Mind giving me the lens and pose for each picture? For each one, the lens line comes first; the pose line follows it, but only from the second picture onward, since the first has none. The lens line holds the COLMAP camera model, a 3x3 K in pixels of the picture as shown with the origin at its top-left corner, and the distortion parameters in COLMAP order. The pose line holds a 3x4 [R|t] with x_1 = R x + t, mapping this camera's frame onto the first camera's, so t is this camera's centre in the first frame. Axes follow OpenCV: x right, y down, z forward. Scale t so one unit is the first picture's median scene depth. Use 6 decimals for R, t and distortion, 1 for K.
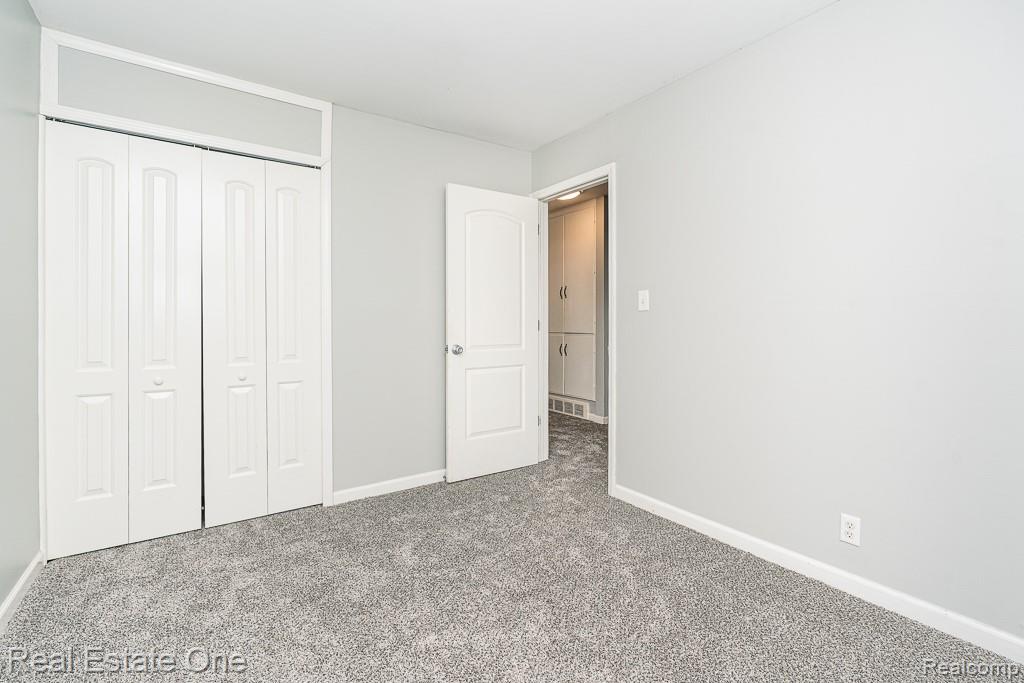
lens RADIAL K [[459.9, 0, 512.0], [0, 459.9, 320.4], [0, 0, 1]] dist [-0.000547, -0.000020]
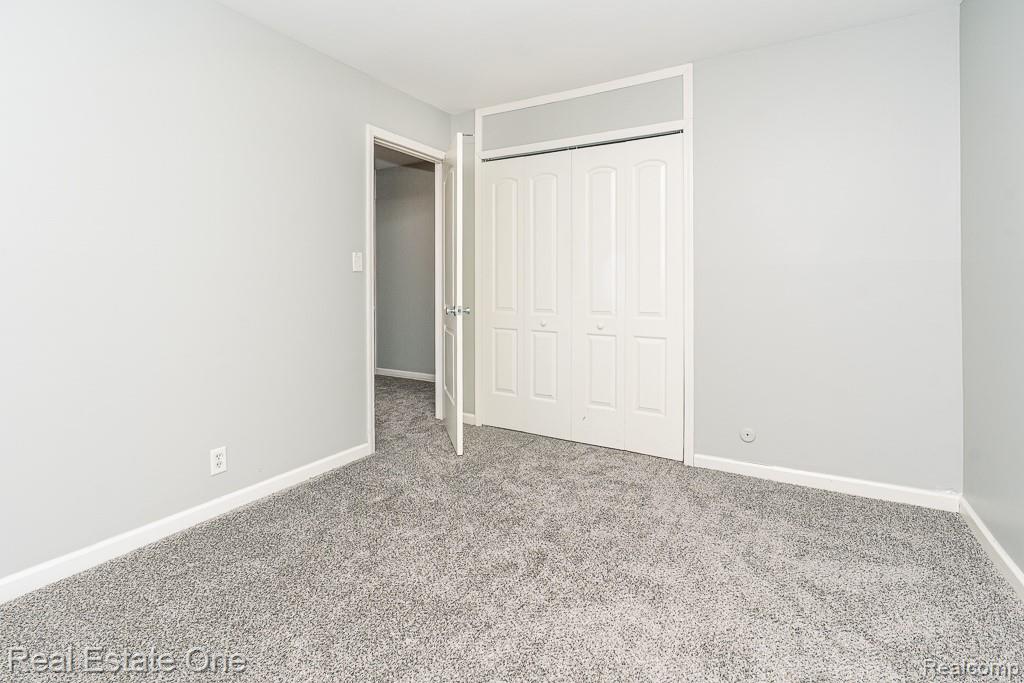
lens RADIAL K [[471.2, 0, 514.6], [0, 471.2, 282.7], [0, 0, 1]] dist [-0.001107, -0.000110]
pose [[0.428230, -0.001419, -0.903669, 0.368975], [0.008039, 0.999965, 0.002240, 0.000309], [0.903634, -0.008224, 0.428226, 0.211131]]
